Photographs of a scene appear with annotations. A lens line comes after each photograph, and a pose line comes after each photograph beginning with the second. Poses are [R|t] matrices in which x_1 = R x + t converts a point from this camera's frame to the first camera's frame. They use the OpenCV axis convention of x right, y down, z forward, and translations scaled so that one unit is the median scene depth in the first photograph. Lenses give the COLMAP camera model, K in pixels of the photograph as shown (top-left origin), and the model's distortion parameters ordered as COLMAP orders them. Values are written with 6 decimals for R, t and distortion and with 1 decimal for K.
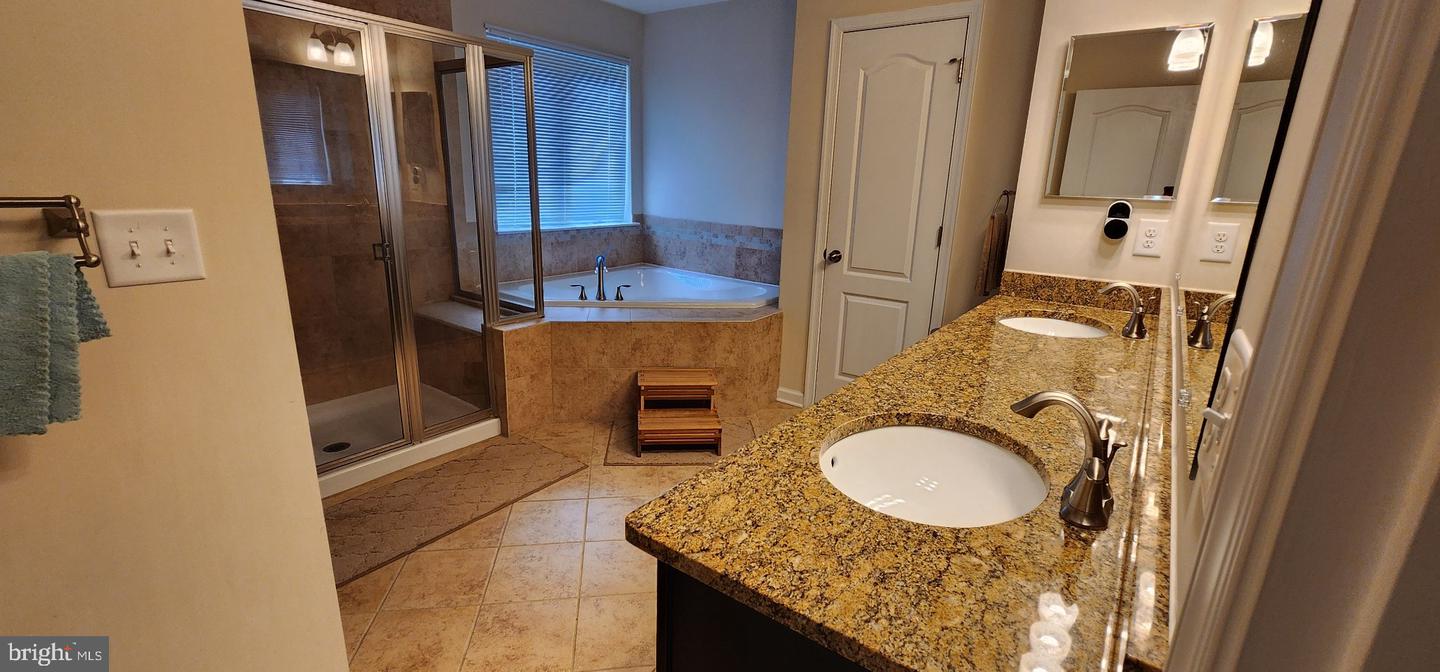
lens RADIAL K [[587.8, 0, 716.8], [0, 587.8, 334.4], [0, 0, 1]] dist [-0.002261, -0.000038]
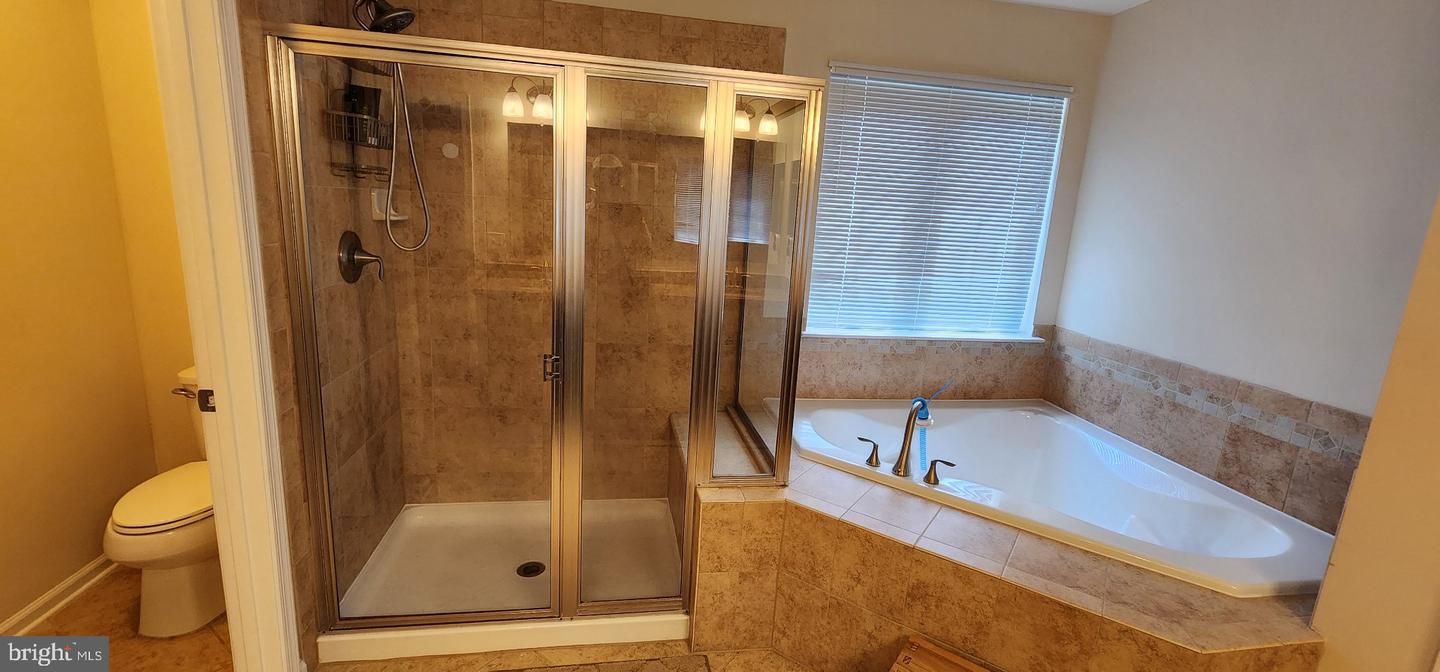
lens RADIAL K [[587.8, 0, 715.8], [0, 587.8, 334.1], [0, 0, 1]] dist [-0.002261, -0.000038]
pose [[0.721826, 0.151194, -0.675357, 0.043814], [-0.215849, 0.976352, -0.012122, -0.125759], [0.657553, 0.154525, 0.737392, 0.339387]]
